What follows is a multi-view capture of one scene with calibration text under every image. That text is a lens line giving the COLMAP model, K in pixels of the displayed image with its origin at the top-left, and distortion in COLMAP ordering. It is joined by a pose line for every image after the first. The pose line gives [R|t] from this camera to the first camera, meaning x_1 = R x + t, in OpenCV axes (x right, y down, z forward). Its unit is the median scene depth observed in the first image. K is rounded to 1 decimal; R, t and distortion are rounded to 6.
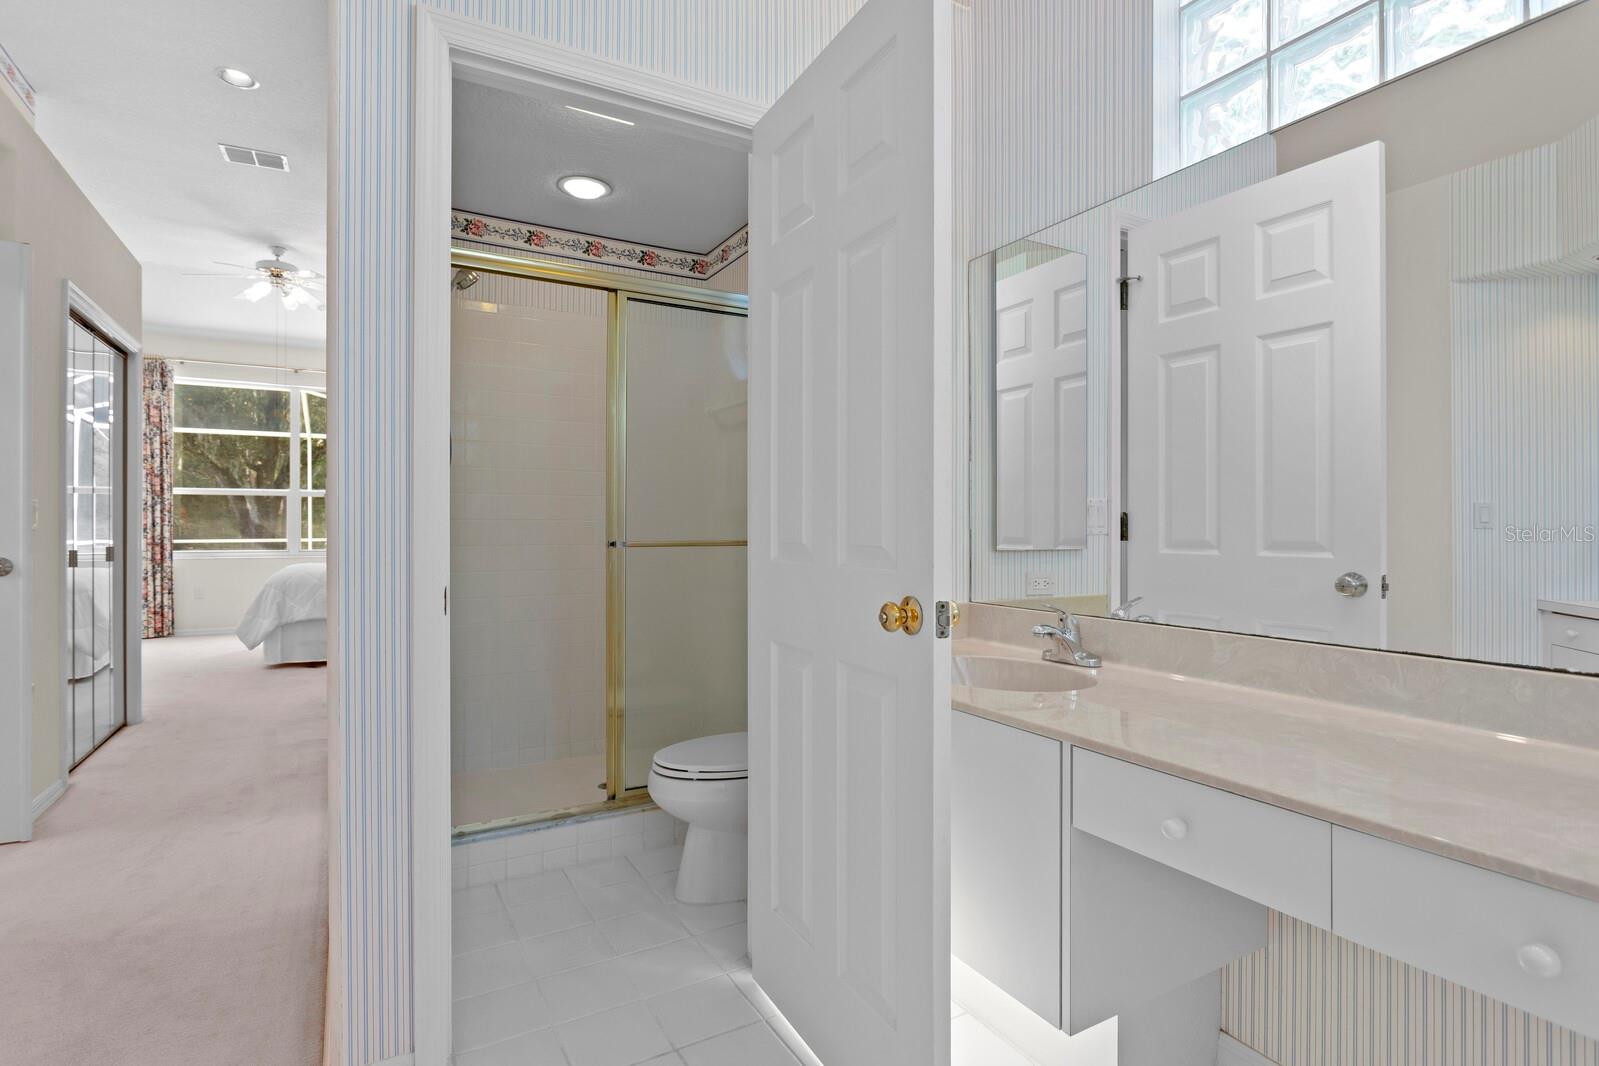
lens RADIAL K [[792.9, 0, 804.6], [0, 792.9, 530.8], [0, 0, 1]] dist [-0.015284, 0.007058]
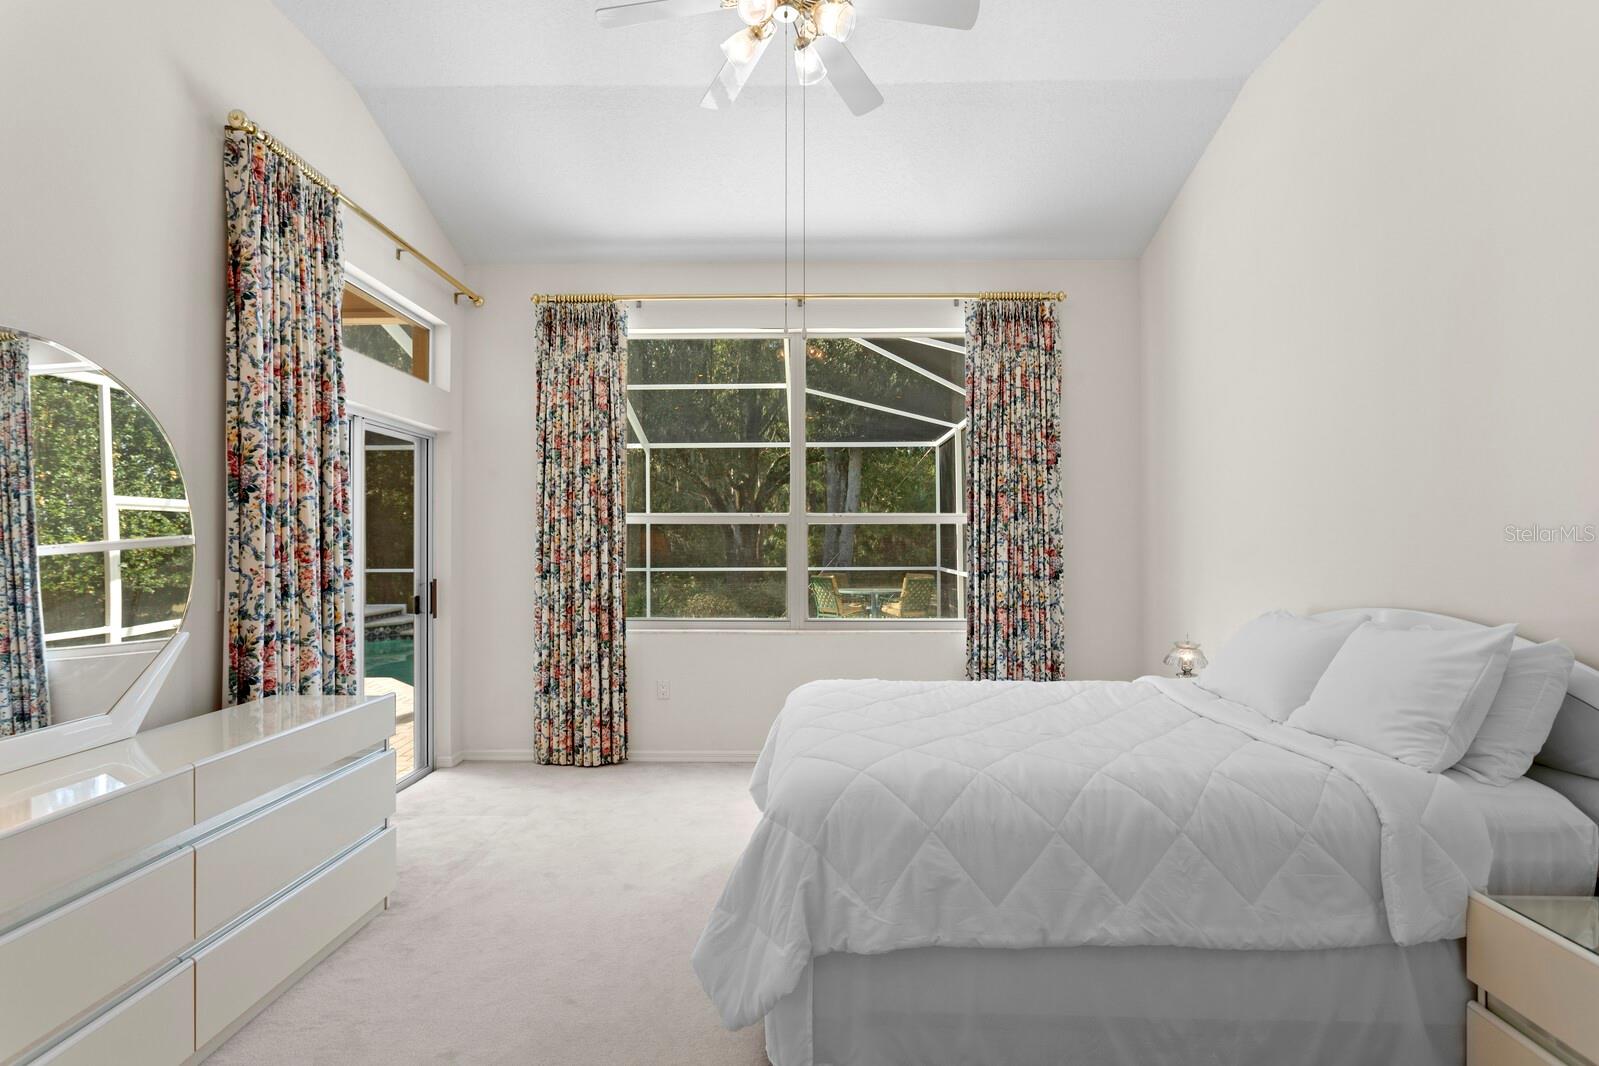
lens RADIAL K [[792.9, 0, 807.4], [0, 792.9, 534.7], [0, 0, 1]] dist [-0.015284, 0.007058]
pose [[0.867205, -0.006688, -0.497907, -0.389353], [0.002019, 0.999949, -0.009916, -0.032797], [0.497948, 0.007594, 0.867174, 0.555457]]
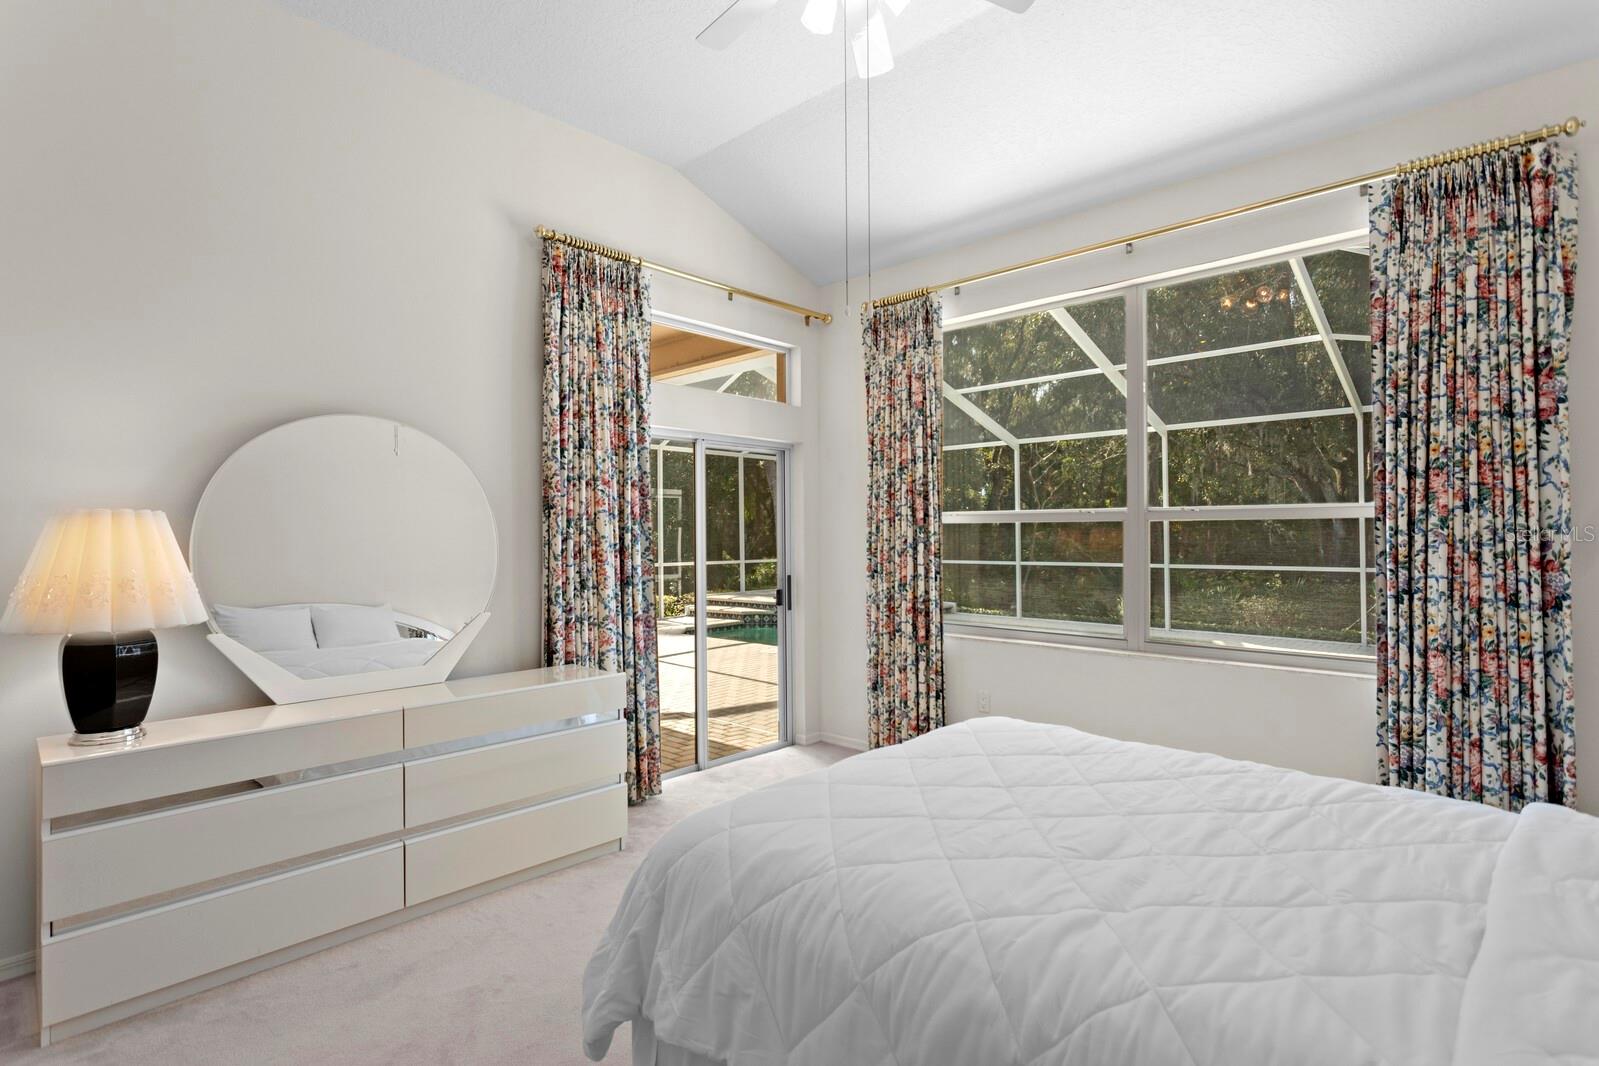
lens RADIAL K [[792.9, 0, 801.1], [0, 792.9, 529.6], [0, 0, 1]] dist [-0.015284, 0.007058]
pose [[0.292291, -0.007228, -0.956302, -0.286077], [0.005007, 0.999969, -0.006028, -0.040219], [0.956316, -0.003026, 0.292318, 0.743262]]
